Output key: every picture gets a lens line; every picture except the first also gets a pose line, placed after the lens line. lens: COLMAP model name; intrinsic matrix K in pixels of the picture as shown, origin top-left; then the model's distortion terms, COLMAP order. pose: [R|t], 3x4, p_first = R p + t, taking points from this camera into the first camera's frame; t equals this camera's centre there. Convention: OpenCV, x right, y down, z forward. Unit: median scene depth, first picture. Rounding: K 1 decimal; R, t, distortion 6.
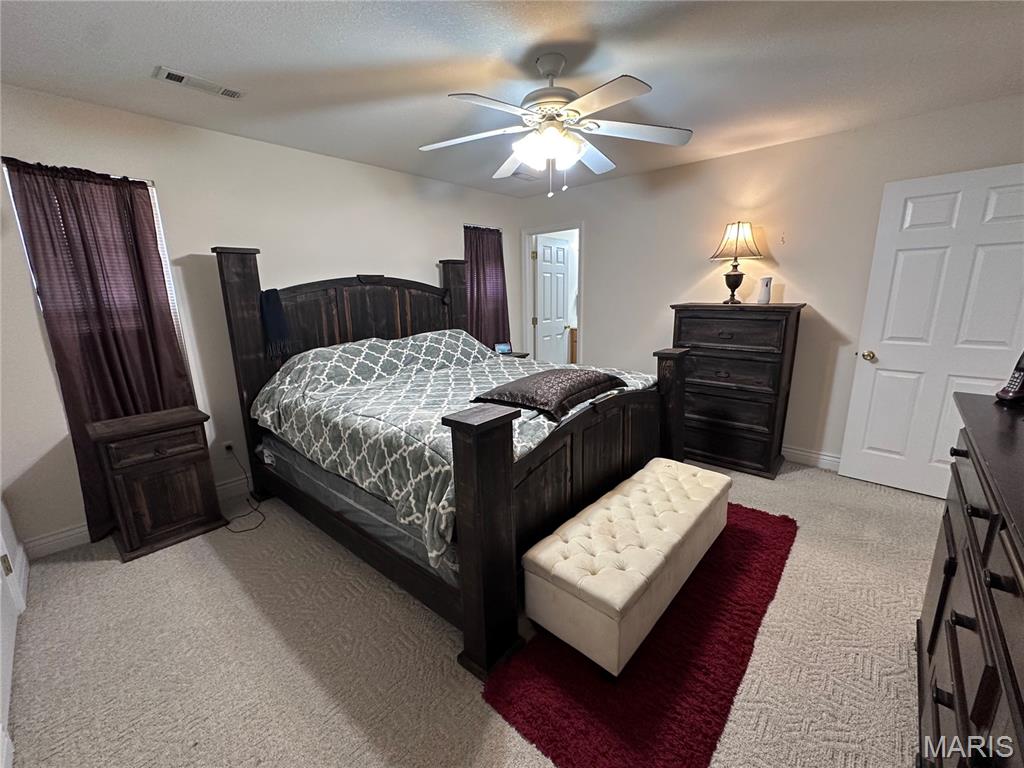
lens RADIAL K [[406.2, 0, 515.0], [0, 406.2, 382.9], [0, 0, 1]] dist [-0.007882, -0.000261]
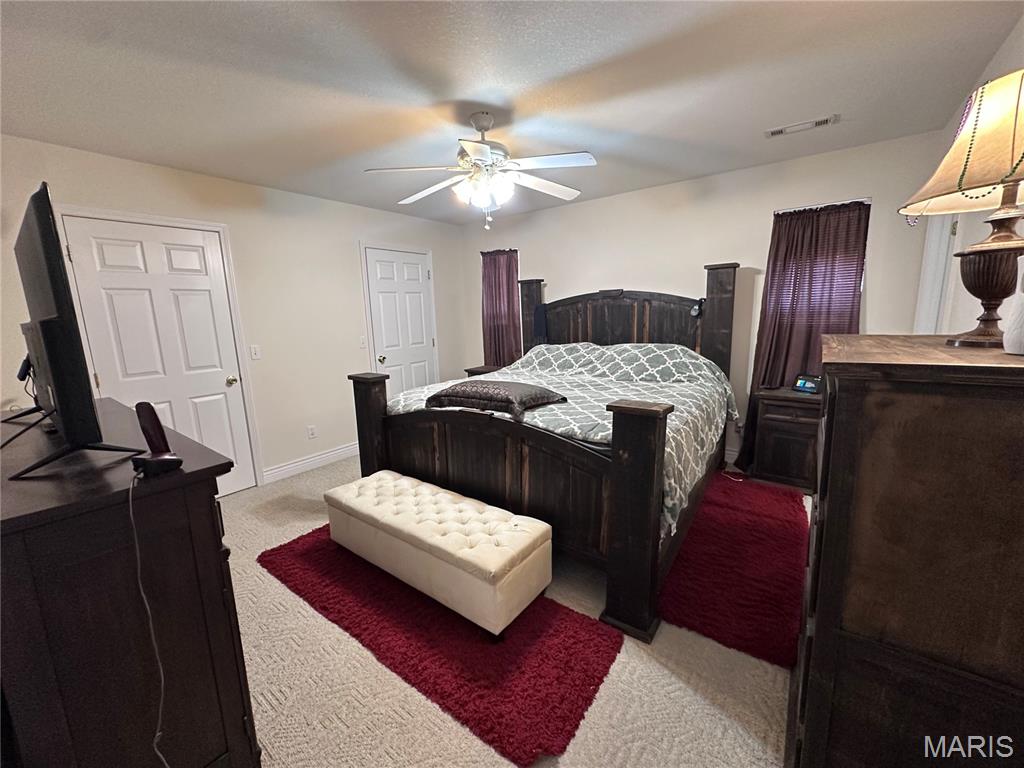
lens RADIAL K [[406.2, 0, 514.6], [0, 406.2, 383.5], [0, 0, 1]] dist [-0.007882, -0.000261]
pose [[0.107419, 0.192732, -0.975354, 0.822846], [-0.190964, 0.966764, 0.170003, -0.152924], [0.975702, 0.167996, 0.140654, 0.615043]]
